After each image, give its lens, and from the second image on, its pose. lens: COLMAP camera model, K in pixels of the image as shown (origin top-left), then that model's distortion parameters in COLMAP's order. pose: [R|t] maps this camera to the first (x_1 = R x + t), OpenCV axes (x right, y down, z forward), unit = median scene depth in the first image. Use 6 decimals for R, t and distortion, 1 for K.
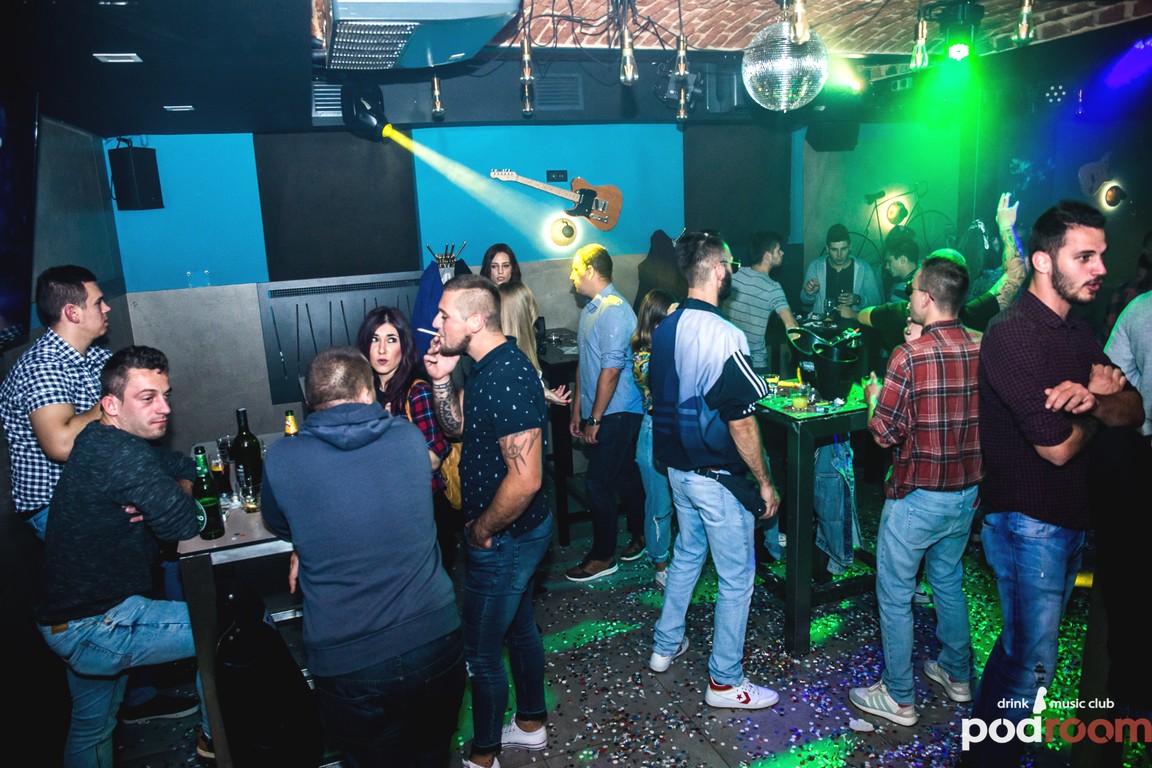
lens RADIAL K [[795.5, 0, 572.8], [0, 795.5, 386.2], [0, 0, 1]] dist [-0.081004, 0.057005]
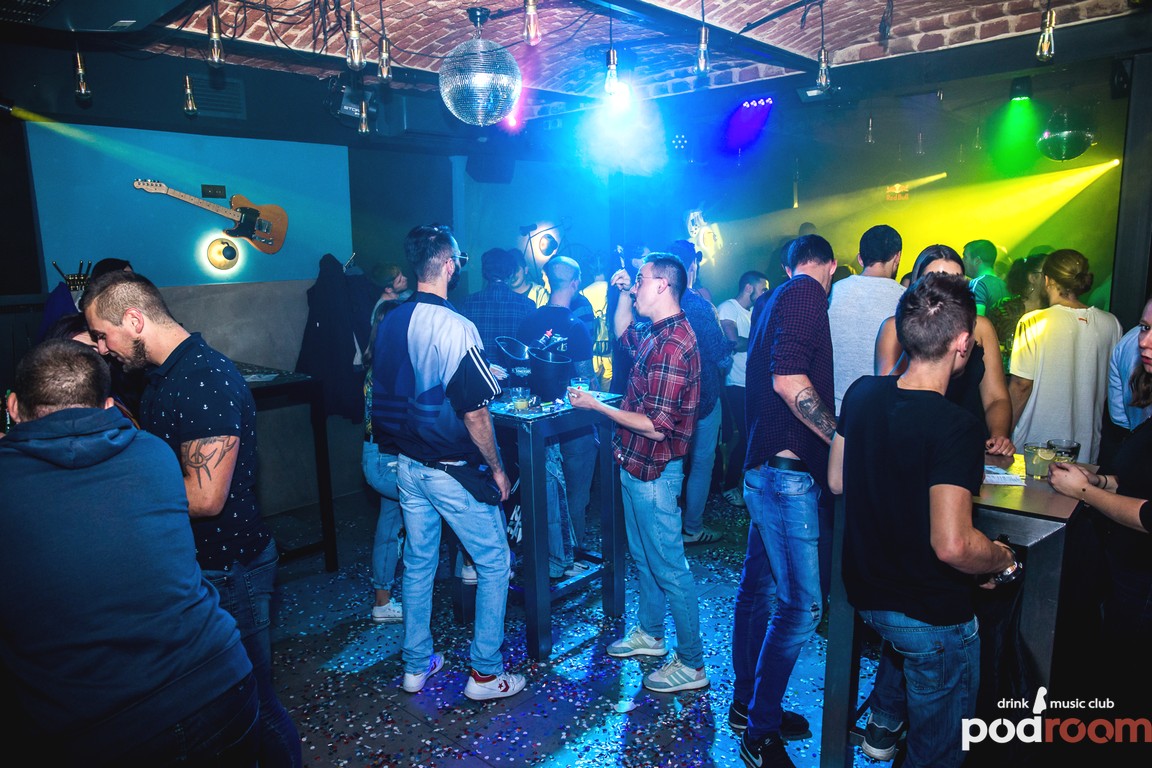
lens RADIAL K [[795.5, 0, 576.9], [0, 795.5, 384.2], [0, 0, 1]] dist [-0.081004, 0.057005]
pose [[0.885984, -0.049067, 0.461113, -0.117796], [0.080849, 0.995501, -0.049413, 0.048805], [-0.456614, 0.081059, 0.885964, 0.062601]]
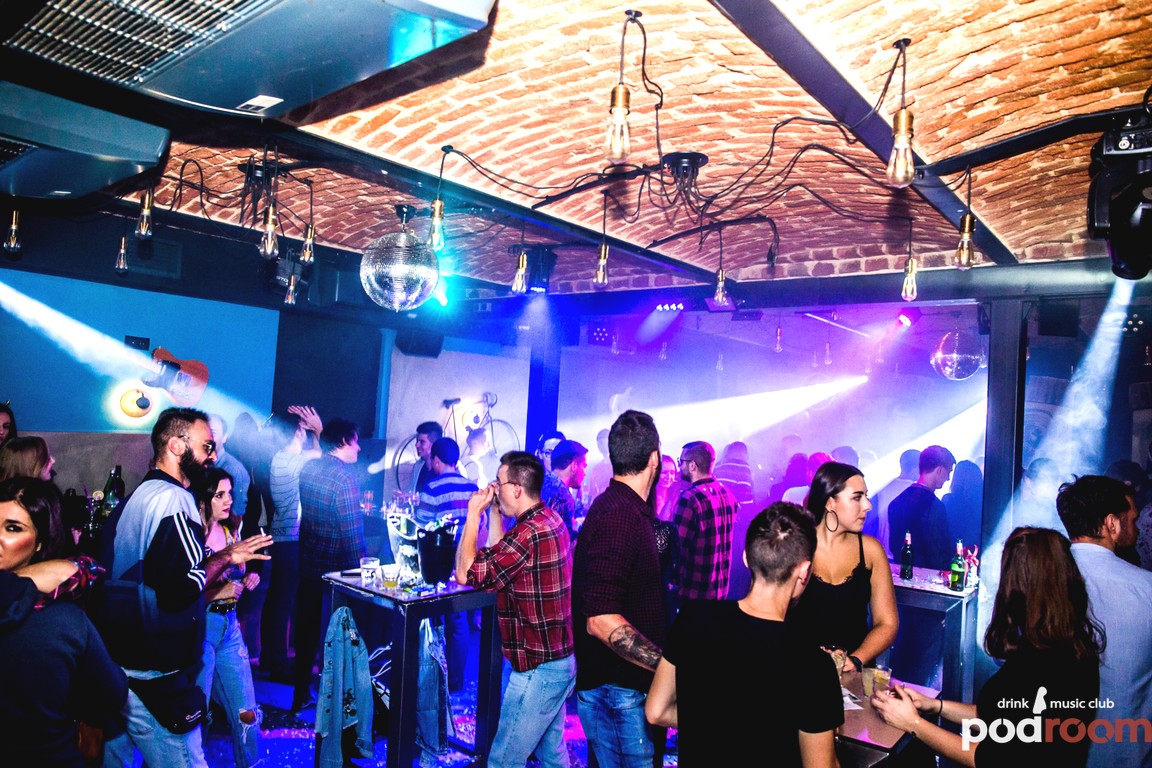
lens RADIAL K [[795.5, 0, 571.2], [0, 795.5, 388.4], [0, 0, 1]] dist [-0.081004, 0.057005]
pose [[0.851493, 0.119056, 0.510672, -0.074862], [0.012790, 0.968879, -0.247205, 0.027080], [-0.524210, 0.217025, 0.823471, 0.001114]]
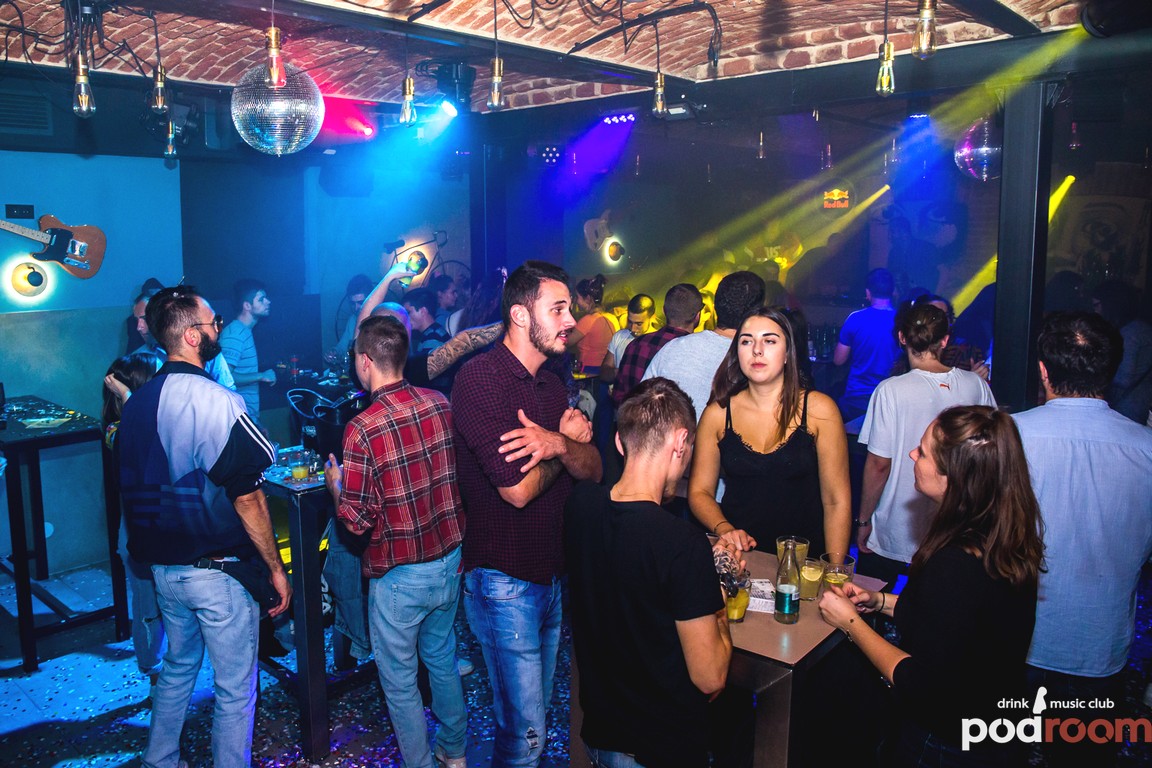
lens RADIAL K [[893.0, 0, 505.7], [0, 893.0, 347.2], [0, 0, 1]] dist [-0.091224, 0.069441]
pose [[0.896754, -0.013649, 0.442319, 0.047546], [0.063502, 0.993149, -0.098097, -0.006839], [-0.437949, 0.116057, 0.891477, -0.023431]]
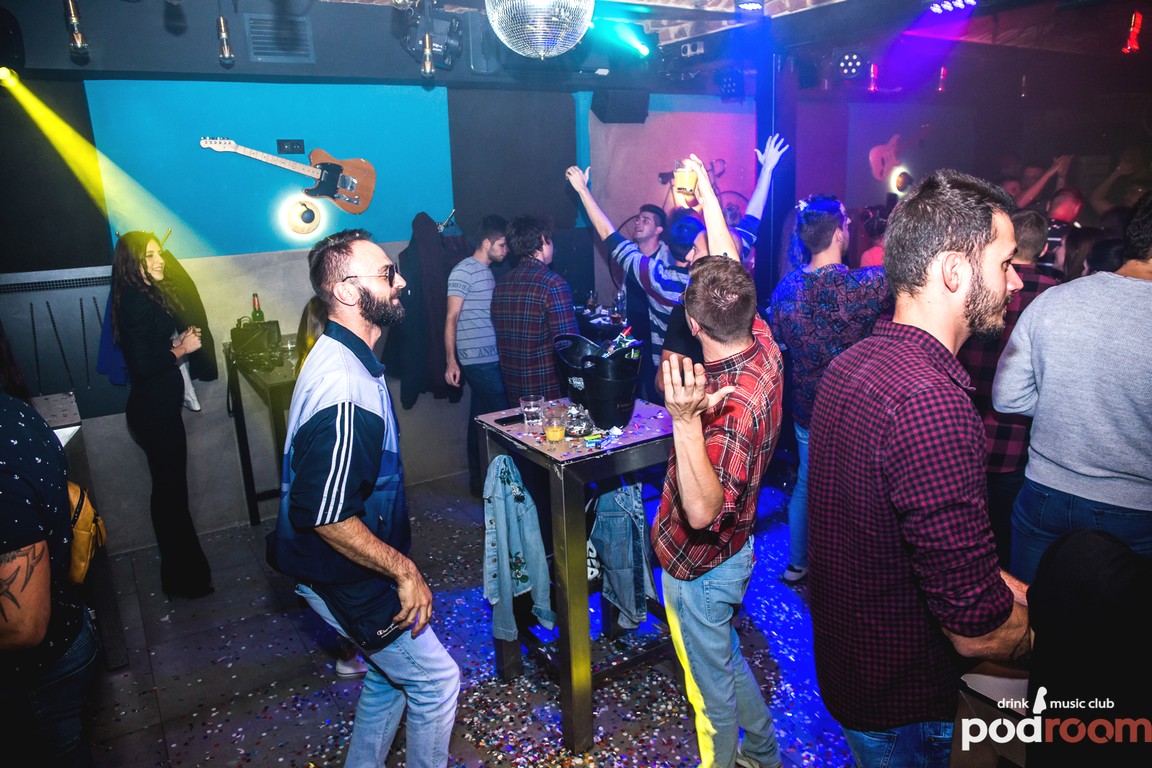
lens RADIAL K [[795.5, 0, 566.6], [0, 795.5, 387.3], [0, 0, 1]] dist [-0.081004, 0.057005]
pose [[0.976346, -0.041223, 0.212247, 0.120718], [0.037120, 0.999040, 0.023280, -0.041879], [-0.213003, -0.014851, 0.976939, 0.235021]]
